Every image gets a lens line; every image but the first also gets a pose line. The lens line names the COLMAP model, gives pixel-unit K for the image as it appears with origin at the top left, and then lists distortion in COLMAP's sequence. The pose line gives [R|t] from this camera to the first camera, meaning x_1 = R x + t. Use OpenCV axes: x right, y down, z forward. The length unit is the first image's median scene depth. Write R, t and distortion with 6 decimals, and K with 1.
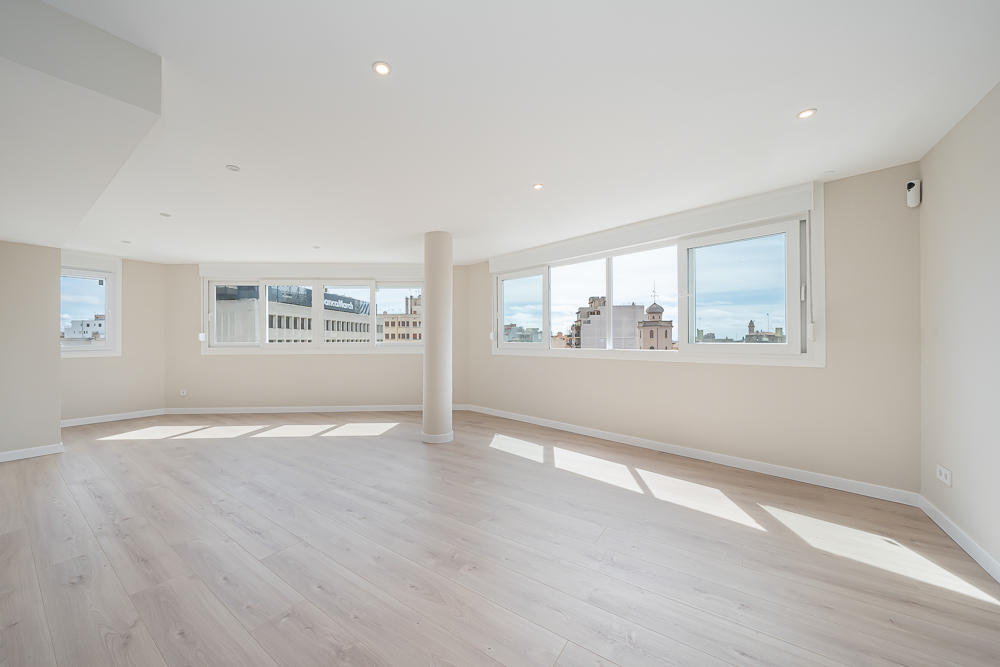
lens RADIAL K [[352.3, 0, 471.3], [0, 352.3, 340.0], [0, 0, 1]] dist [-0.007445, 0.000080]
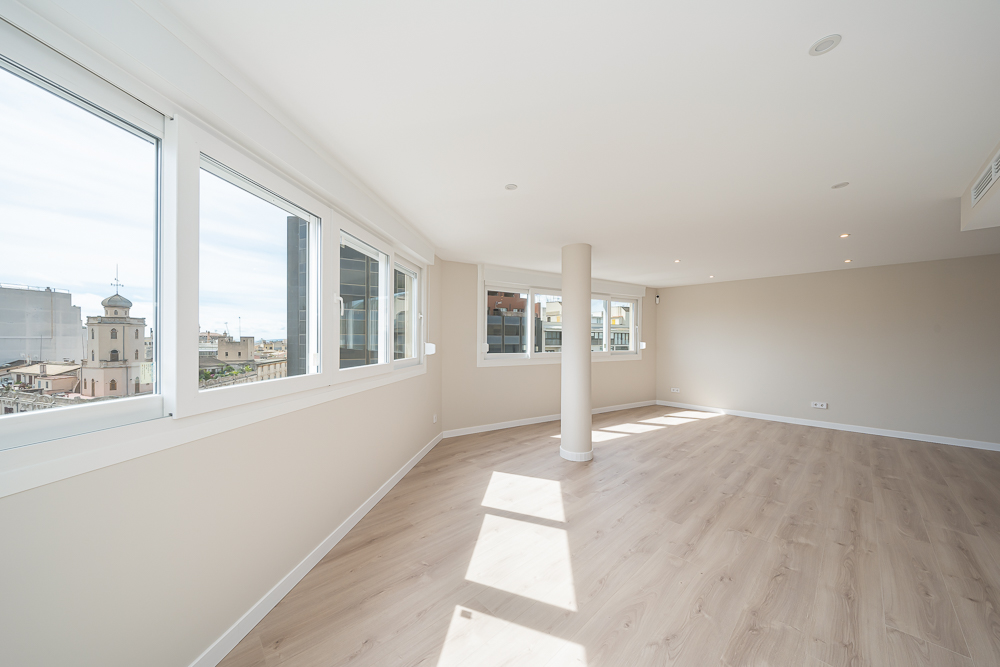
lens RADIAL K [[352.3, 0, 471.3], [0, 352.3, 340.0], [0, 0, 1]] dist [-0.007445, 0.000080]
pose [[0.201613, 0.003327, 0.979460, -1.257846], [-0.001593, 0.999994, -0.003069, -0.038543], [-0.979464, -0.000941, 0.201617, 1.239302]]
